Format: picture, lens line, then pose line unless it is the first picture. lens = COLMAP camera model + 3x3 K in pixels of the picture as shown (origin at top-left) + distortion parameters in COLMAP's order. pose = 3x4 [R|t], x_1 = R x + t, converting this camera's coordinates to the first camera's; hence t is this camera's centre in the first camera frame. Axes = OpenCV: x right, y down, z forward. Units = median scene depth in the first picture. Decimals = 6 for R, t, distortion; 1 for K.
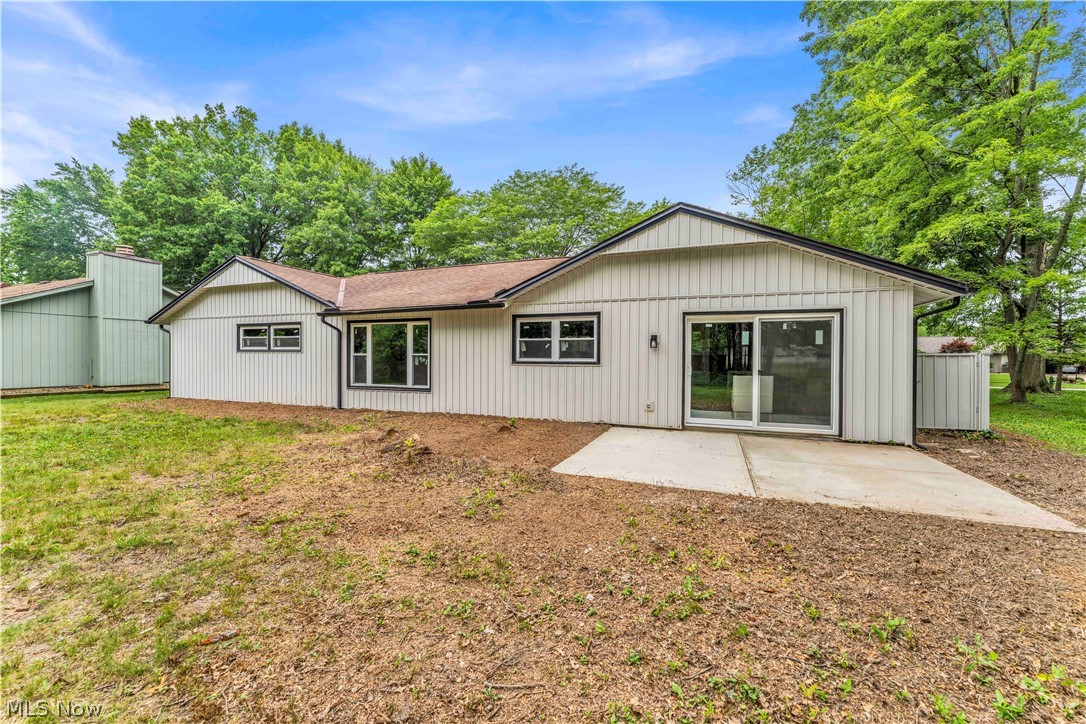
lens RADIAL K [[448.5, 0, 540.0], [0, 448.5, 360.9], [0, 0, 1]] dist [-0.002212, -0.000100]
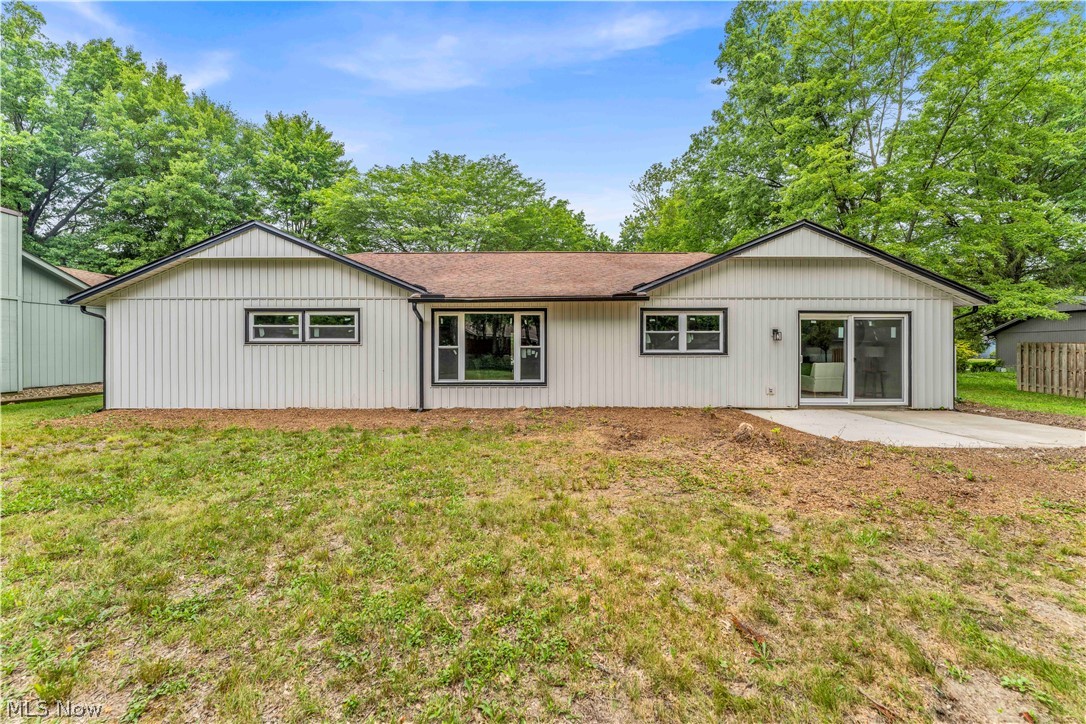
lens RADIAL K [[445.3, 0, 544.0], [0, 445.3, 354.9], [0, 0, 1]] dist [-0.002527, -0.000225]
pose [[0.927580, -0.012555, 0.373414, -0.590018], [0.009208, 0.999900, 0.010747, -0.007108], [-0.373511, -0.006531, 0.927603, 0.119777]]
